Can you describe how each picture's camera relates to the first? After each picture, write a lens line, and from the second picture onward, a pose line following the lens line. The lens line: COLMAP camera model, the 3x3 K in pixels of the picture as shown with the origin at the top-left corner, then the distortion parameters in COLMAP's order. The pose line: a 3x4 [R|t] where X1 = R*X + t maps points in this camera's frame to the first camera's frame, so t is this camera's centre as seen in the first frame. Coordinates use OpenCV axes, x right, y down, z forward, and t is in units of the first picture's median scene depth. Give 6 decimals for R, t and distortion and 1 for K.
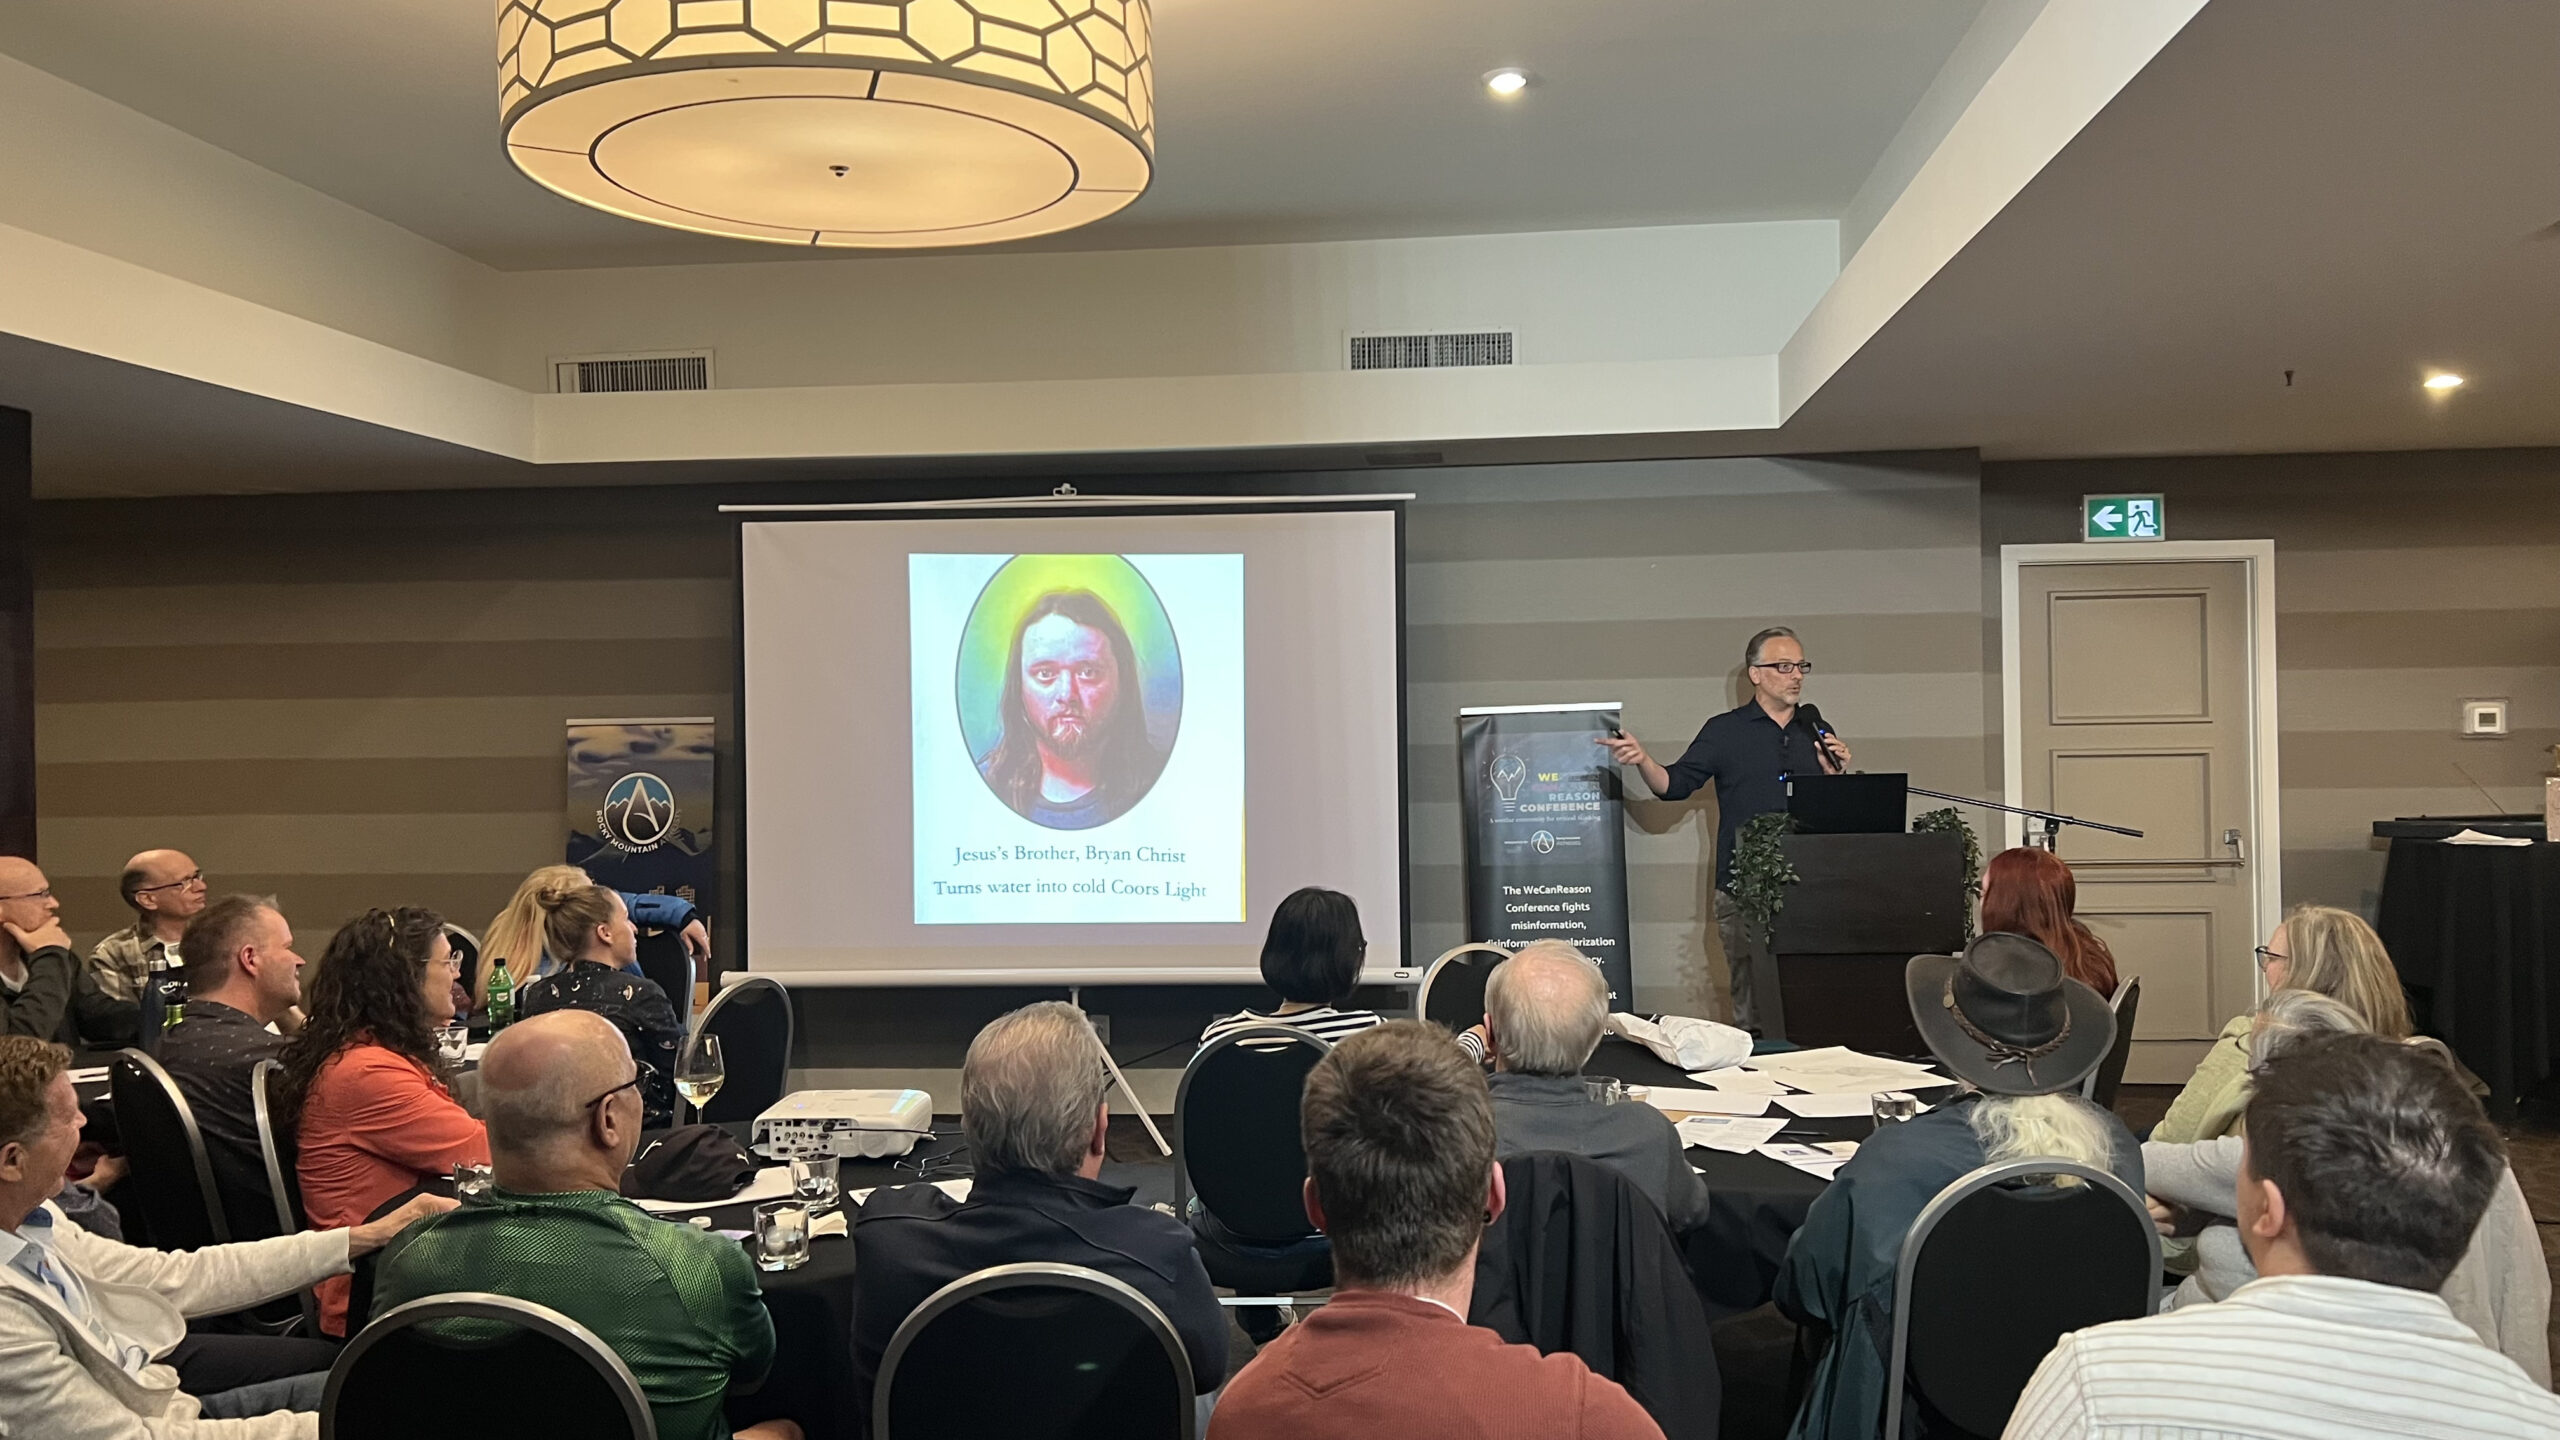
lens RADIAL K [[1917.3, 0, 1294.6], [0, 1917.3, 724.9], [0, 0, 1]] dist [0.062643, -0.068036]
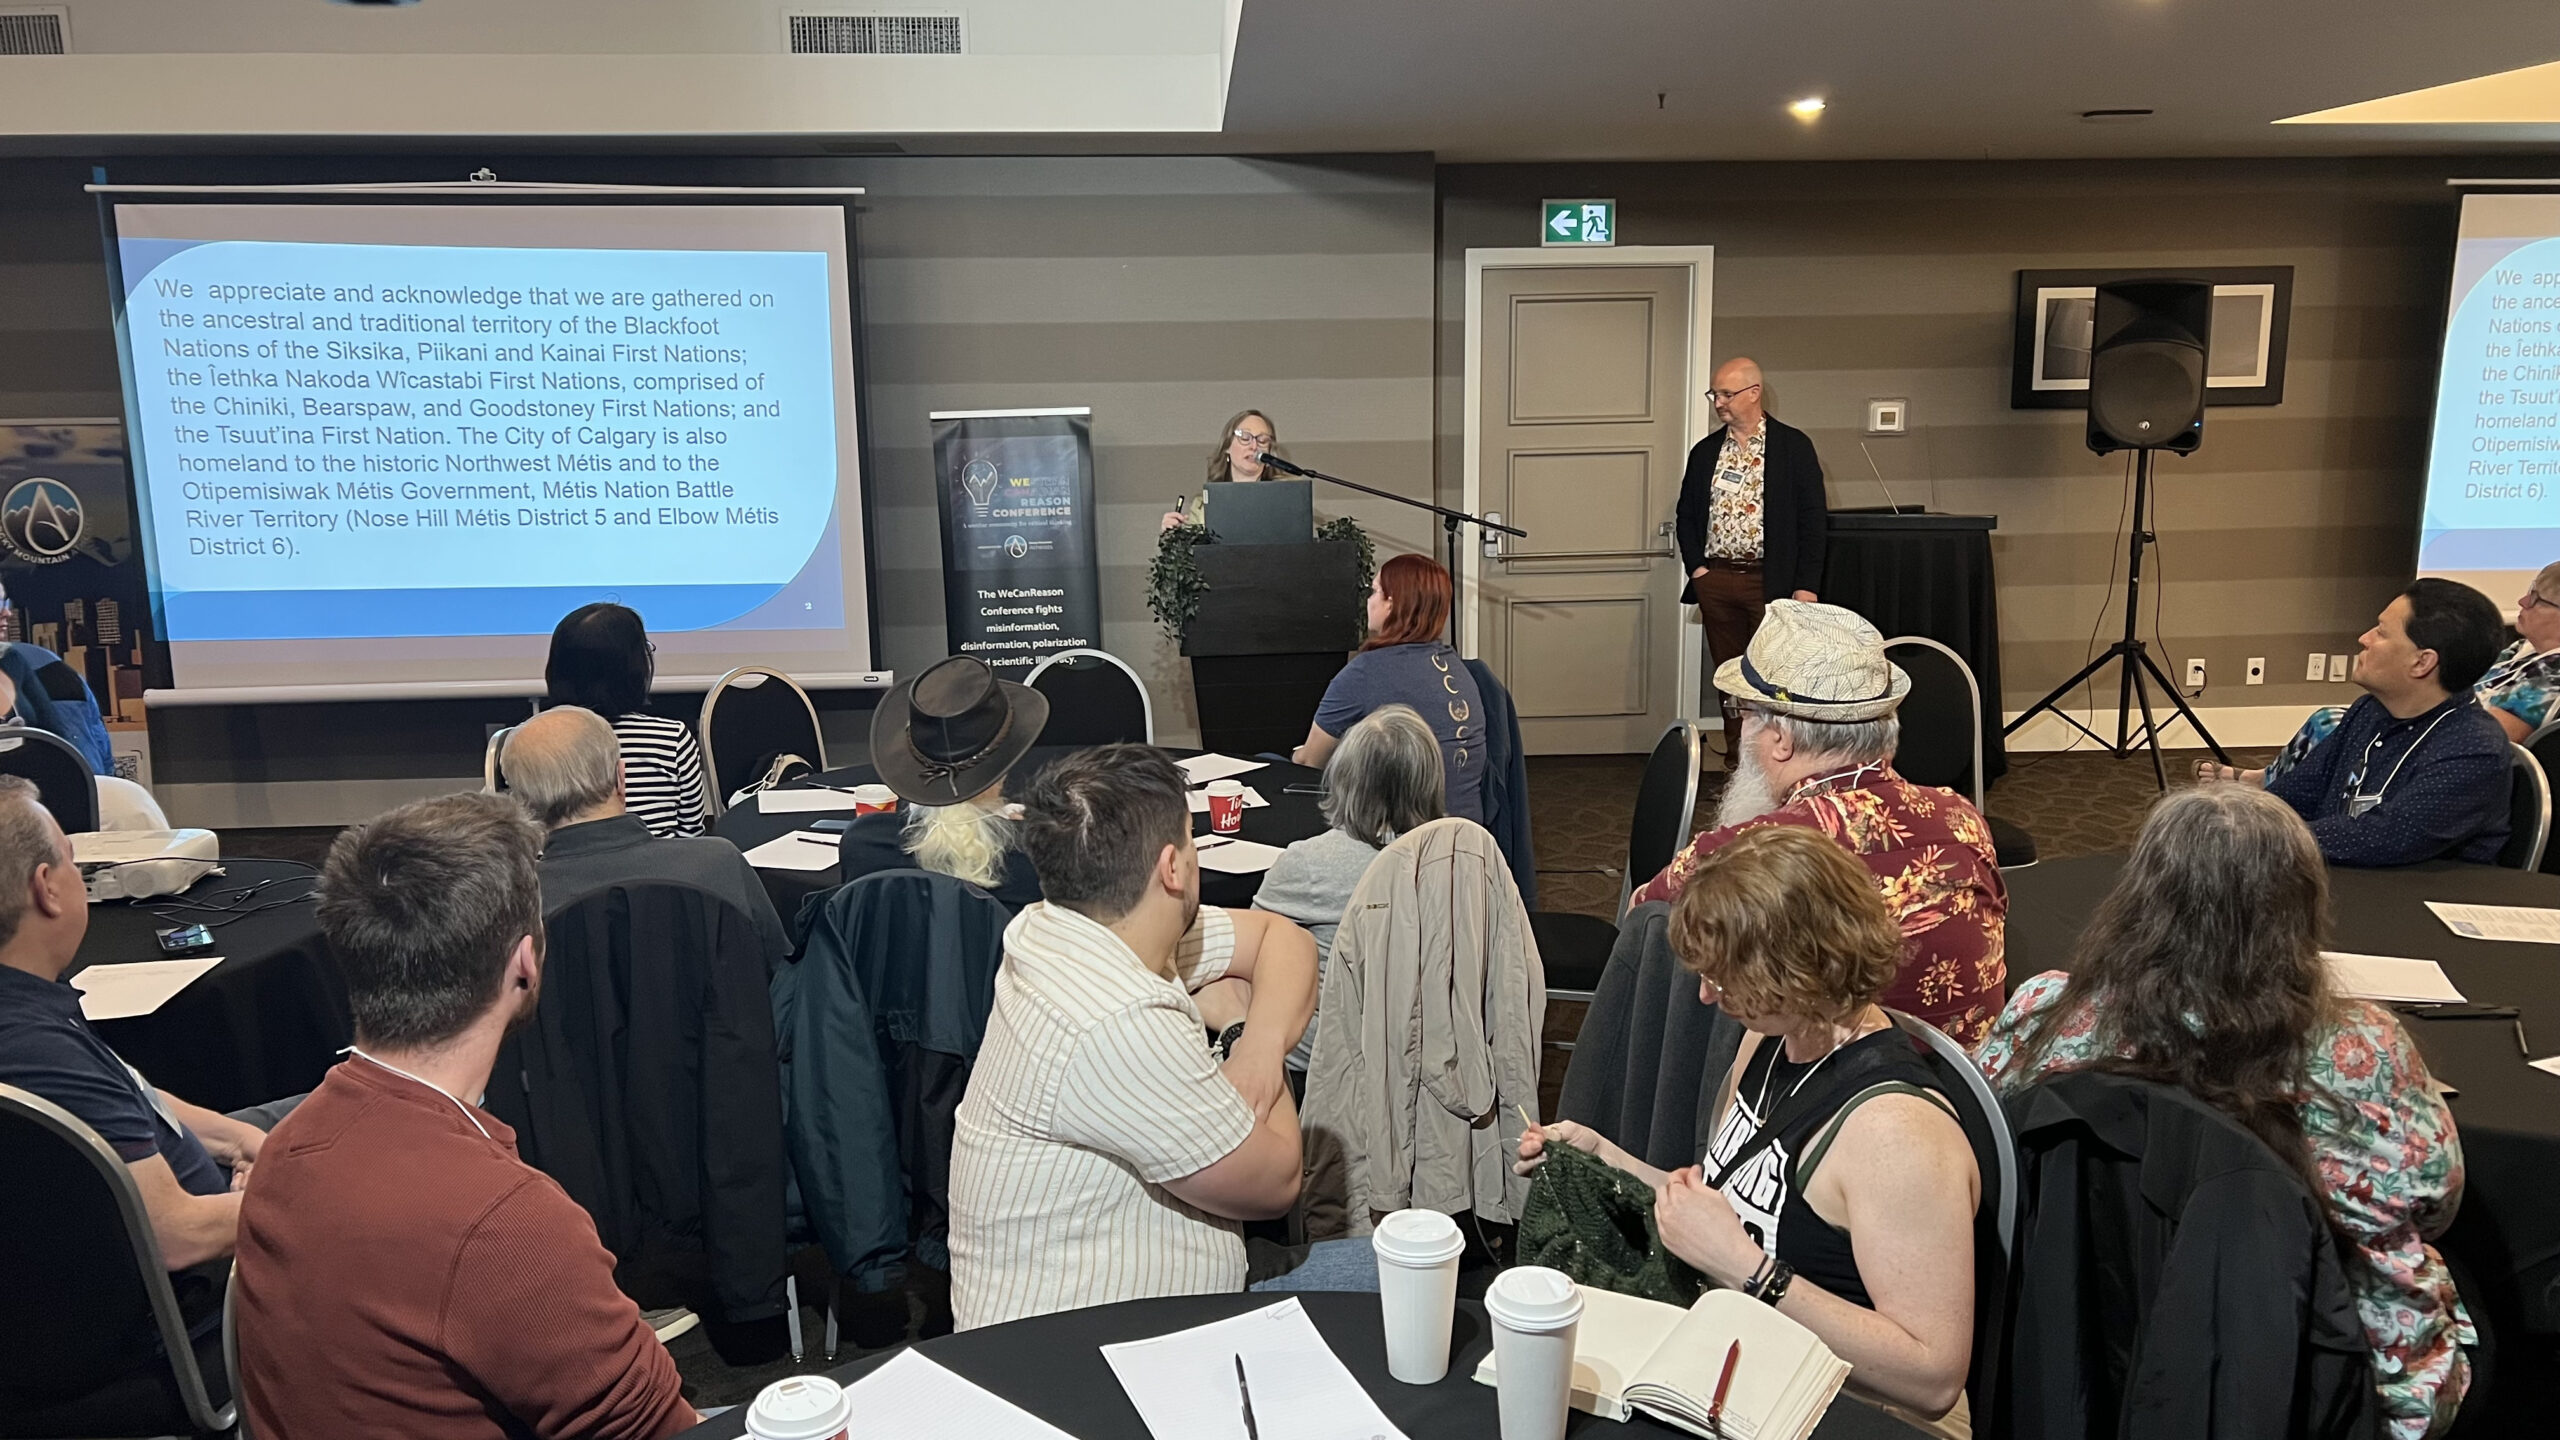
lens RADIAL K [[1917.3, 0, 1291.0], [0, 1917.3, 743.3], [0, 0, 1]] dist [0.062643, -0.068036]
pose [[0.986007, -0.030098, 0.163964, 0.102659], [0.000539, 0.984137, 0.177411, -0.016539], [-0.166703, -0.174840, 0.970382, -0.032335]]
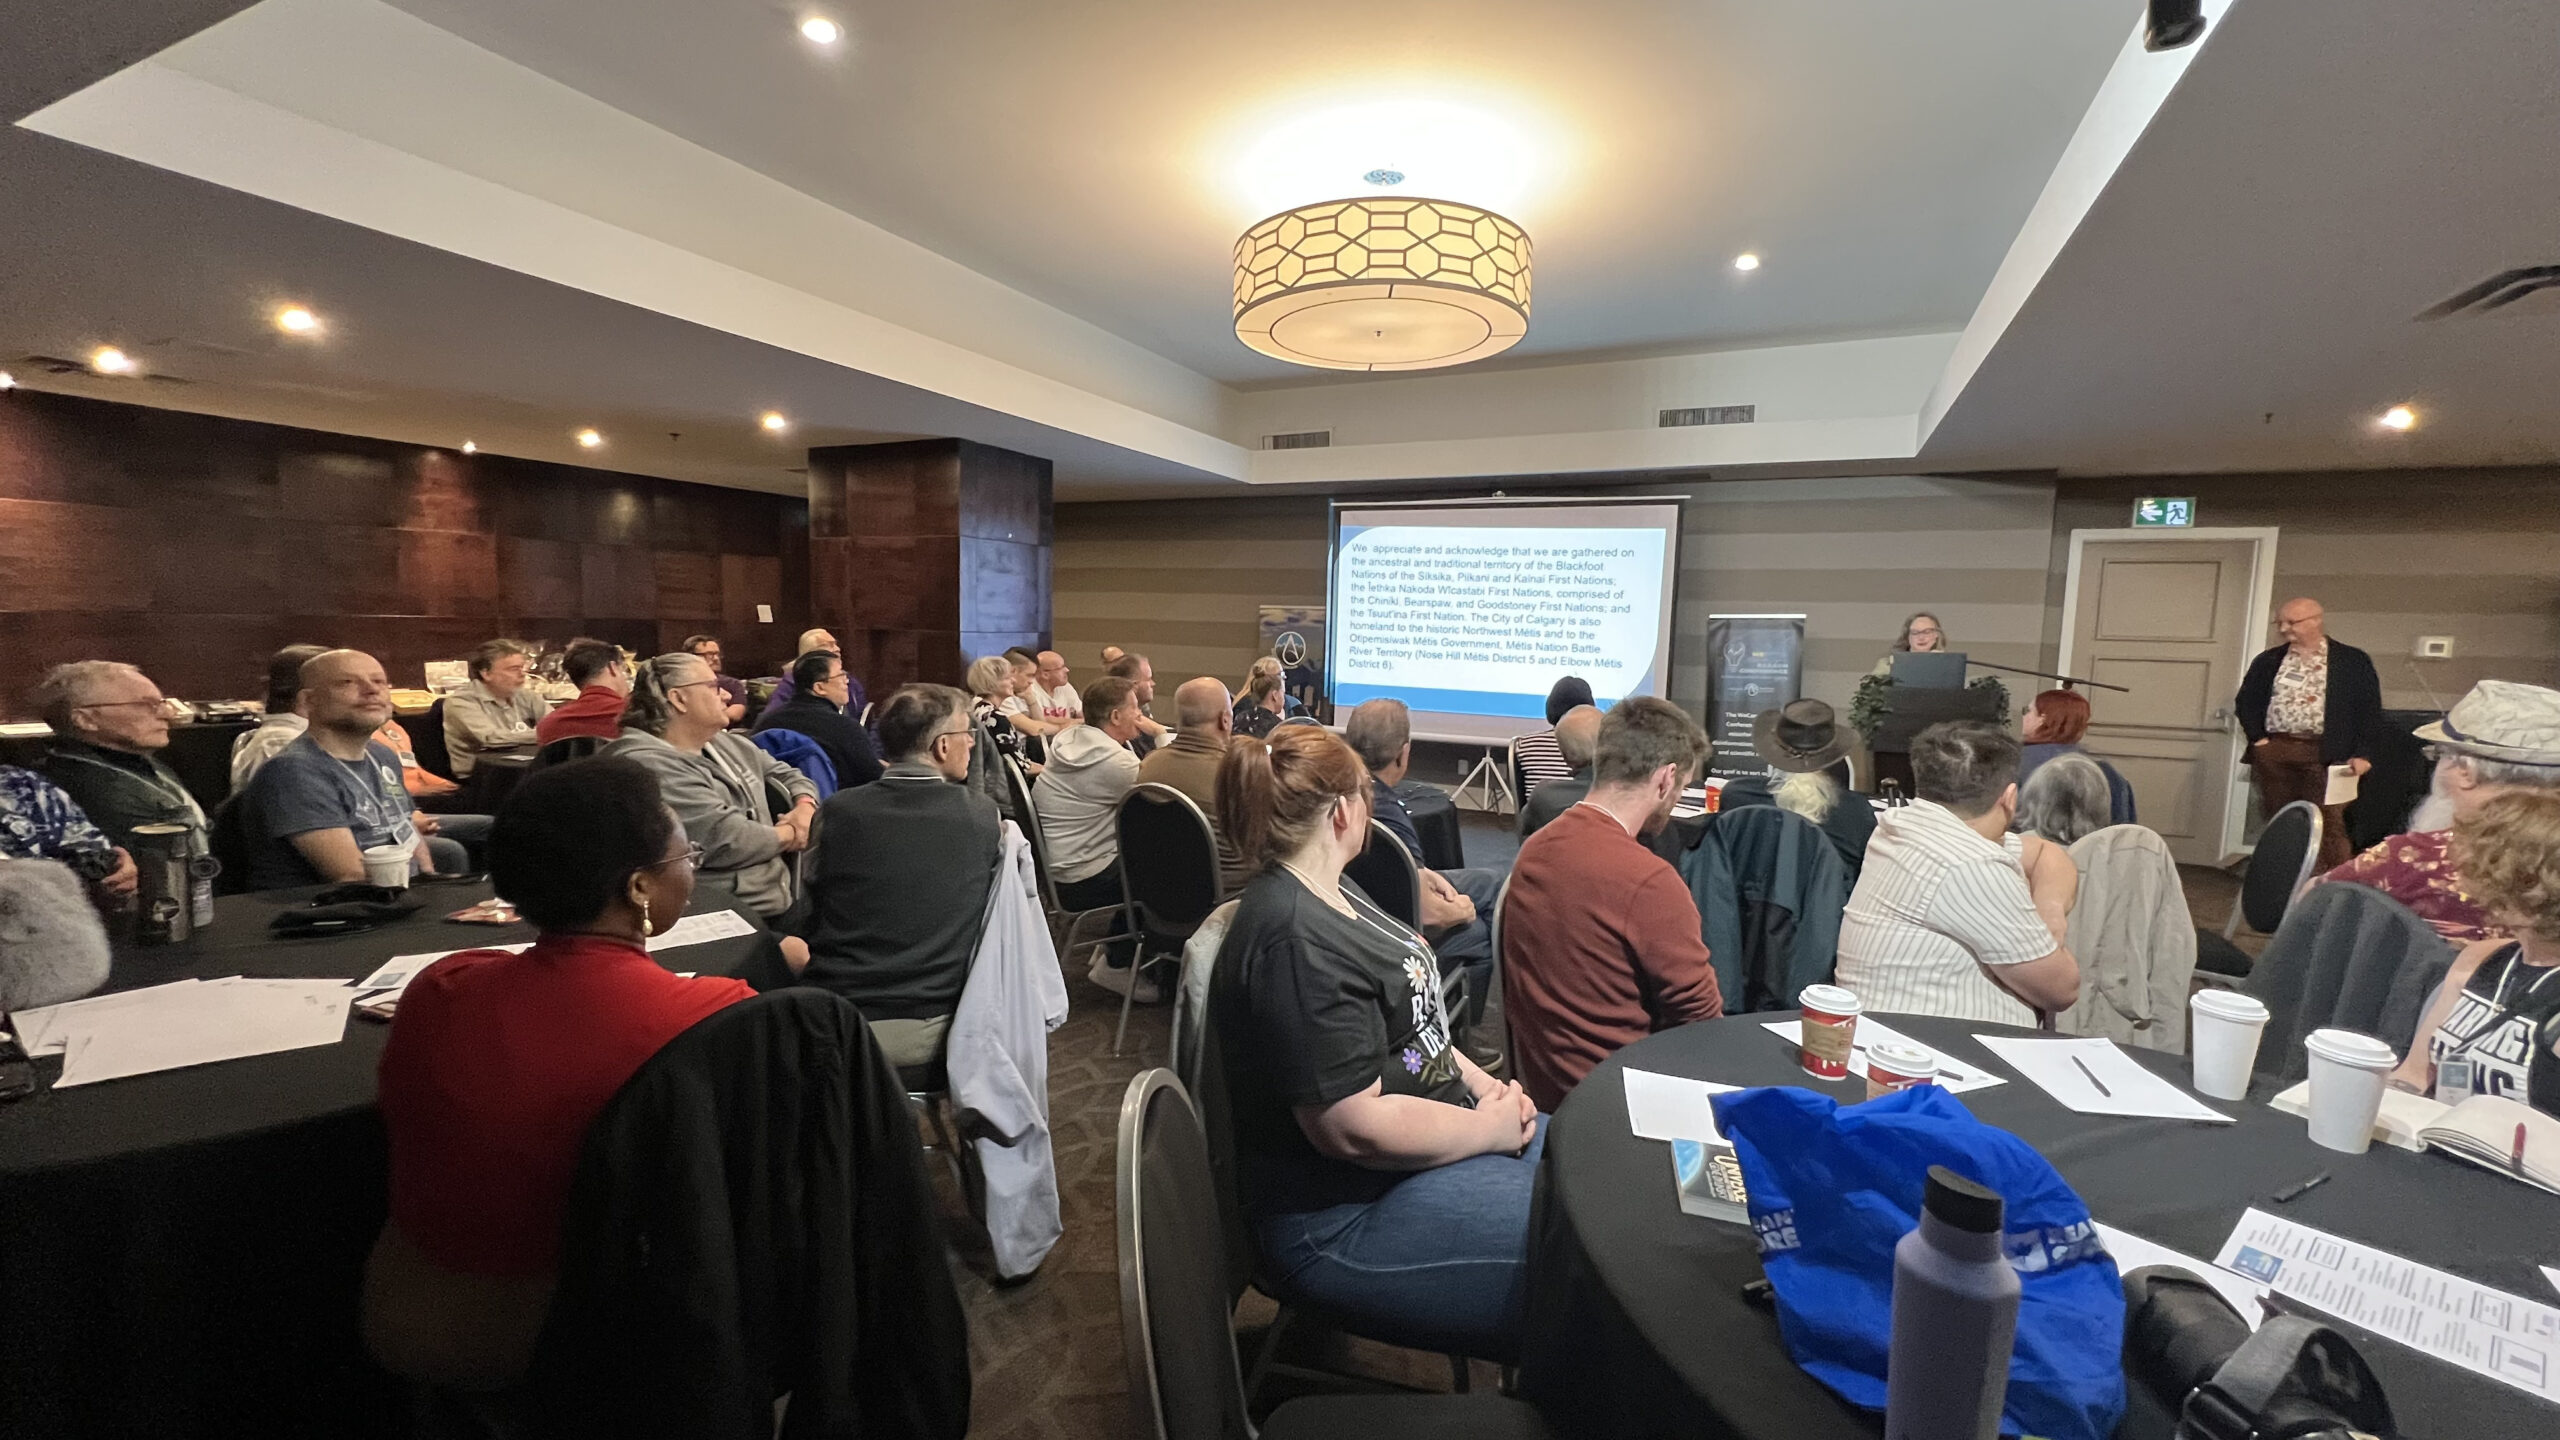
lens RADIAL K [[1021.0, 0, 1280.5], [0, 1021.0, 720.3], [0, 0, 1]] dist [-0.002801, 0.001083]
pose [[0.938265, 0.072123, -0.338316, 0.038816], [-0.044042, 0.994971, 0.089966, 0.022621], [0.343103, -0.069512, 0.936722, -0.066151]]
